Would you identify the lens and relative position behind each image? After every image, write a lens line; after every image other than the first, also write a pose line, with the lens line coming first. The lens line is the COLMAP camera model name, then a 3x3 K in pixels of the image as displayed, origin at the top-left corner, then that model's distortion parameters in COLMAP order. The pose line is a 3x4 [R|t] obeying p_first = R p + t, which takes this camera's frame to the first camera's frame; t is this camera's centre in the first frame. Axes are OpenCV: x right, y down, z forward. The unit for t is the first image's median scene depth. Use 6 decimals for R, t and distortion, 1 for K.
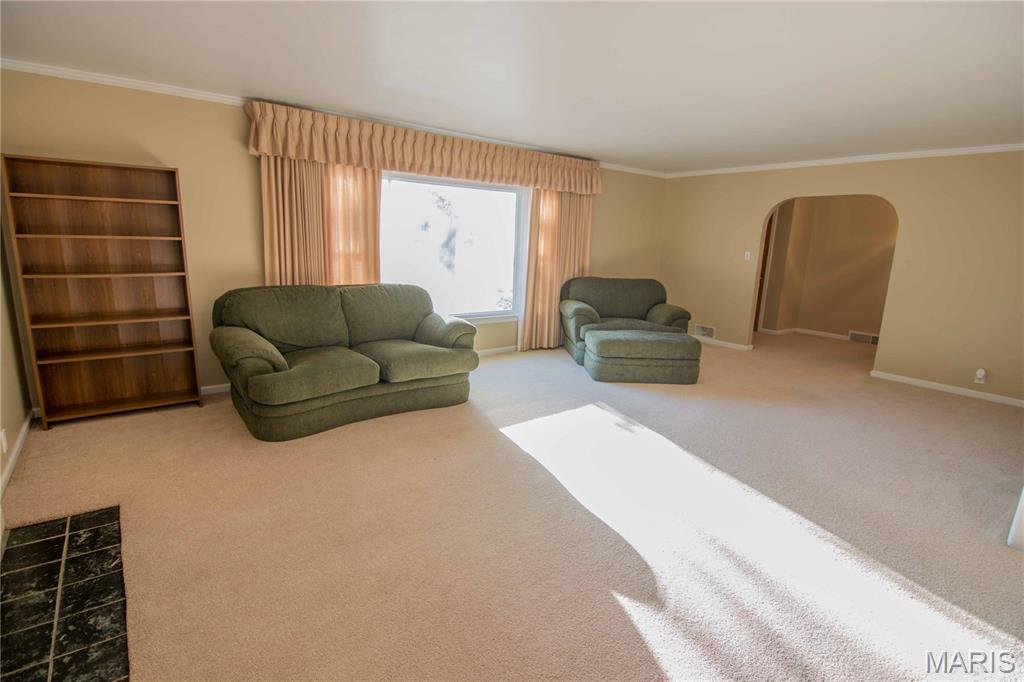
lens RADIAL K [[502.7, 0, 509.3], [0, 502.7, 346.5], [0, 0, 1]] dist [0.000259, -0.000272]
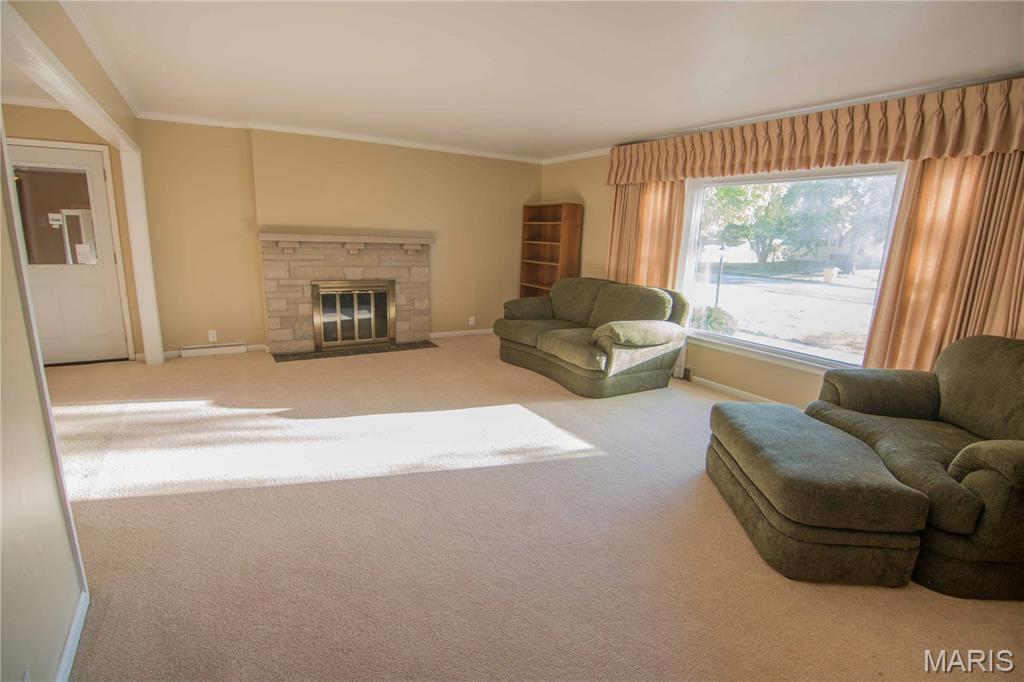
lens RADIAL K [[502.7, 0, 509.3], [0, 502.7, 346.5], [0, 0, 1]] dist [0.000259, -0.000272]
pose [[-0.115099, 0.191274, -0.974765, 0.935104], [-0.230939, 0.949247, 0.213535, -0.177638], [0.966136, 0.249689, -0.065084, 0.876008]]
